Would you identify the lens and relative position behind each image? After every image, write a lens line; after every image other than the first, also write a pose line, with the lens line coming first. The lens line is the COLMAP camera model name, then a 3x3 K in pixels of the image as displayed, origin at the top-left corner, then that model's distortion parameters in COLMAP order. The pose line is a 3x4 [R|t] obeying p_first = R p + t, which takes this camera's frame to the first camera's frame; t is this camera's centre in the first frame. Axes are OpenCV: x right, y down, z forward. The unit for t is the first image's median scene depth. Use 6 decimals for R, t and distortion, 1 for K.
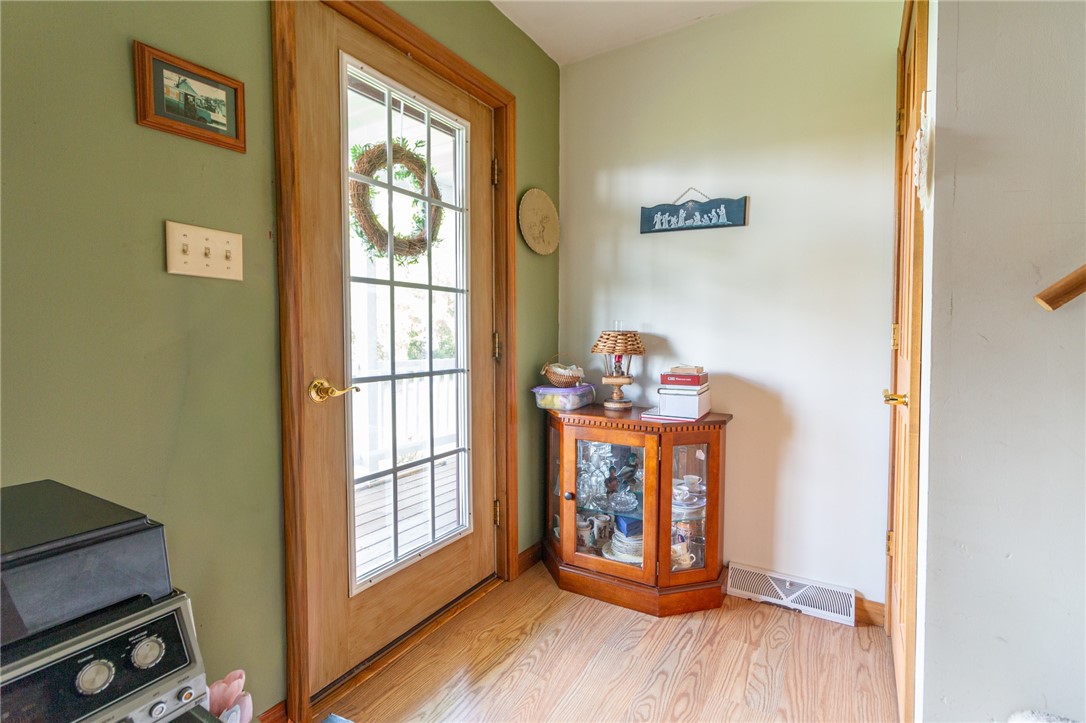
lens RADIAL K [[504.0, 0, 542.0], [0, 504.0, 355.5], [0, 0, 1]] dist [-0.007732, 0.001605]
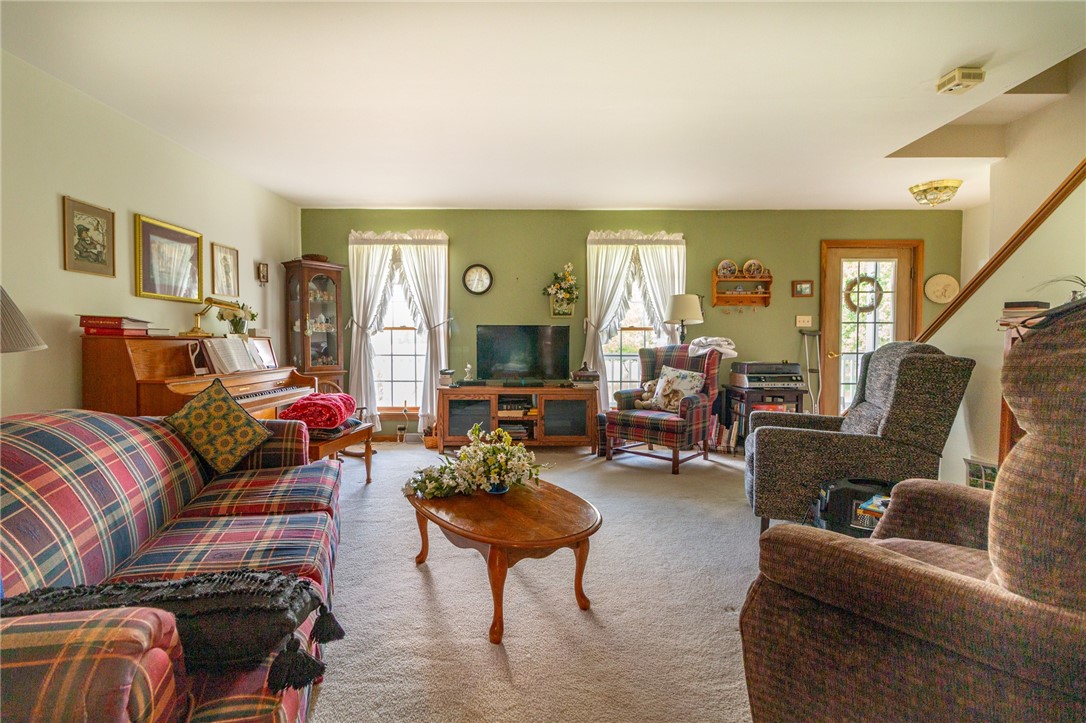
lens RADIAL K [[504.0, 0, 541.9], [0, 504.0, 353.1], [0, 0, 1]] dist [-0.007732, 0.001605]
pose [[0.534683, 0.021265, -0.844785, 1.248811], [-0.041267, 0.999148, -0.000969, 0.123082], [0.844045, 0.035379, 0.535105, -2.232204]]
